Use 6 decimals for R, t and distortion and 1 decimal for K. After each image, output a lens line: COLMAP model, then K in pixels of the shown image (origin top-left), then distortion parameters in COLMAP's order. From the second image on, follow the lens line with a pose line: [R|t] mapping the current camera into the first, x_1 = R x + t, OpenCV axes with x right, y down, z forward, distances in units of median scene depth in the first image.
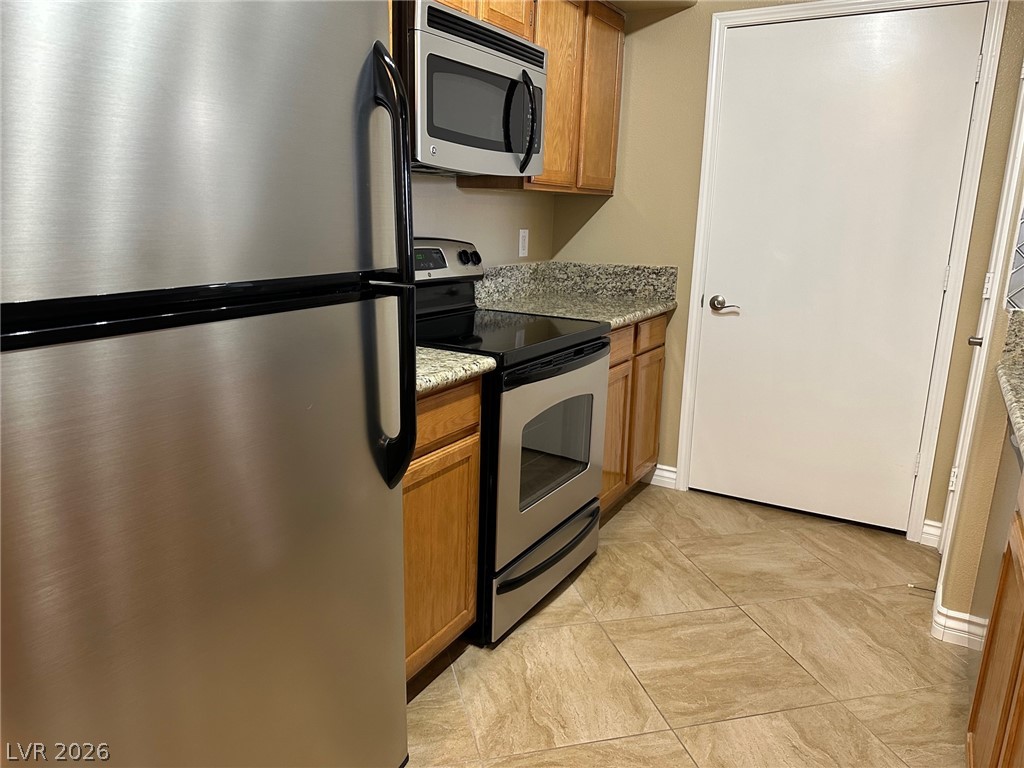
lens RADIAL K [[729.0, 0, 499.8], [0, 729.0, 379.7], [0, 0, 1]] dist [0.084784, -0.108280]
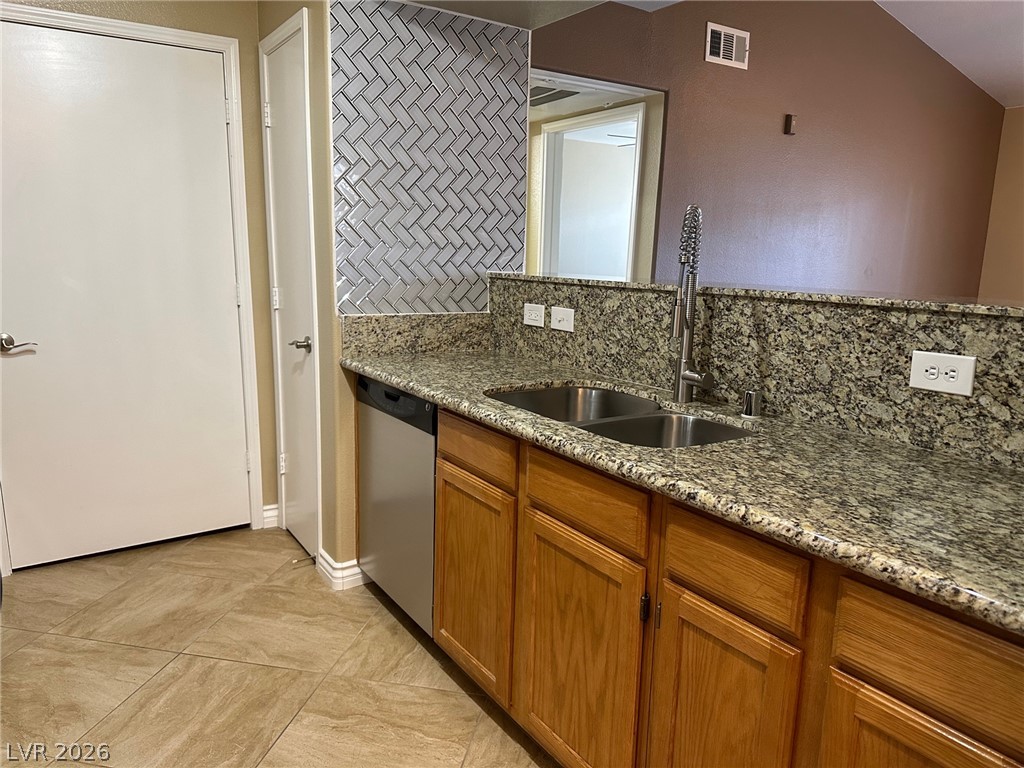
lens RADIAL K [[729.0, 0, 505.8], [0, 729.0, 386.8], [0, 0, 1]] dist [0.084784, -0.108280]
pose [[0.428541, -0.182350, 0.884930, -0.273330], [0.191303, 0.975529, 0.108377, -0.048924], [-0.883038, 0.122846, 0.452938, 0.161149]]
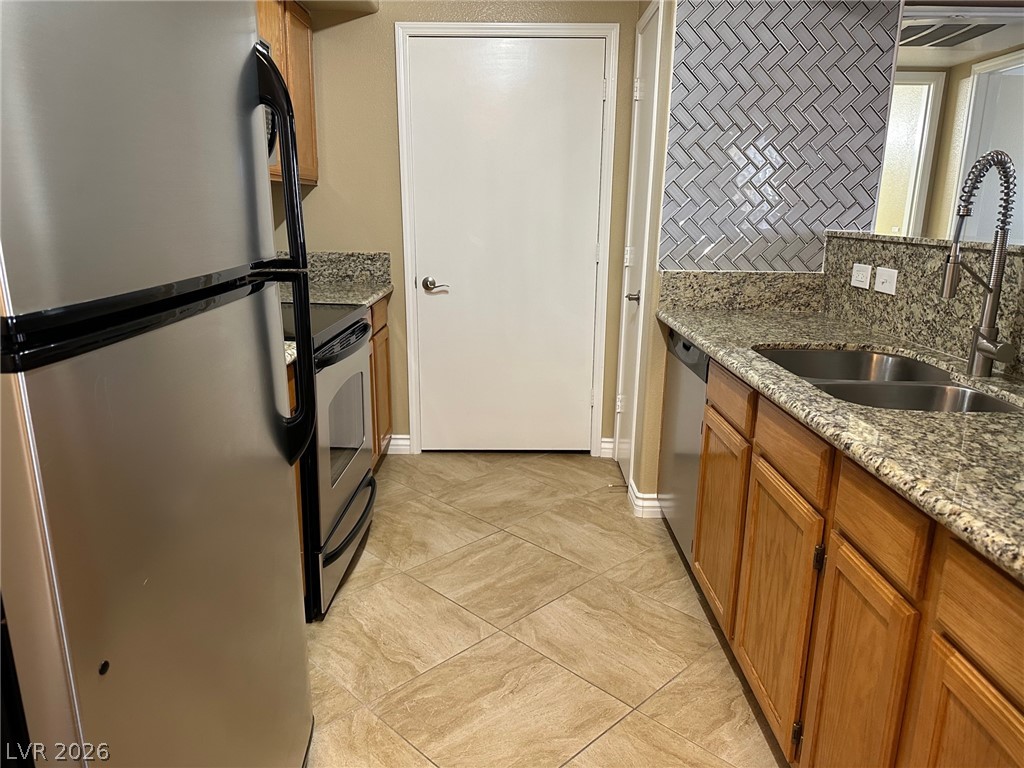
lens RADIAL K [[729.0, 0, 505.6], [0, 729.0, 385.7], [0, 0, 1]] dist [0.084784, -0.108280]
pose [[0.859488, -0.132905, 0.493575, -0.231965], [0.122336, 0.991028, 0.053824, 0.007737], [-0.496300, 0.014121, 0.868036, -0.045264]]
